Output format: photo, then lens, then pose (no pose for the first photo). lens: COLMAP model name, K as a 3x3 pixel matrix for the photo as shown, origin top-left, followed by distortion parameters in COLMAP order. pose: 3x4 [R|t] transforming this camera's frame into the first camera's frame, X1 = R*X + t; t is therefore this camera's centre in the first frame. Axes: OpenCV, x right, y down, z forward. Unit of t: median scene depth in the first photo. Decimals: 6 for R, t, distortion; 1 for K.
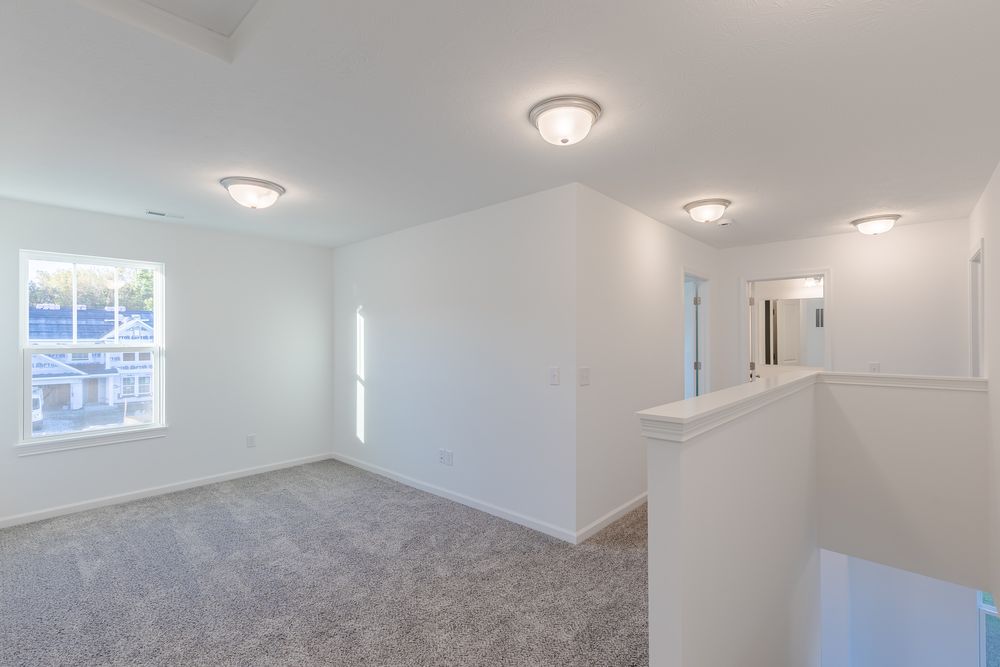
lens RADIAL K [[460.2, 0, 502.4], [0, 460.2, 335.8], [0, 0, 1]] dist [0.008822, -0.000341]
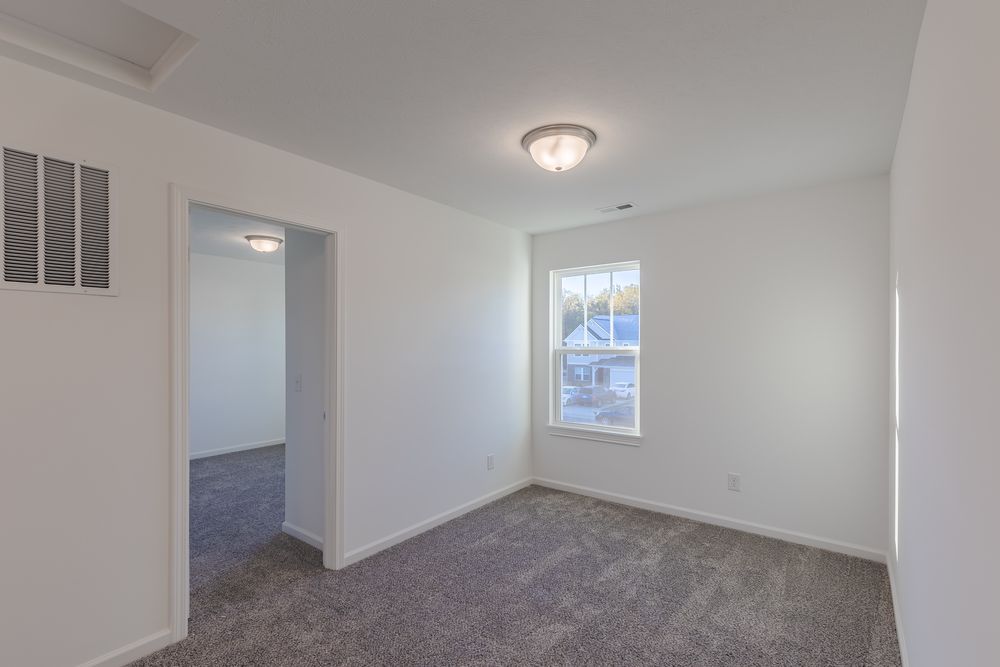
lens RADIAL K [[460.2, 0, 499.9], [0, 460.2, 342.9], [0, 0, 1]] dist [0.008822, -0.000341]
pose [[0.081587, 0.009977, -0.996616, 0.176748], [0.007579, 0.999915, 0.010631, -0.001433], [0.996637, -0.008421, 0.081505, 0.695774]]
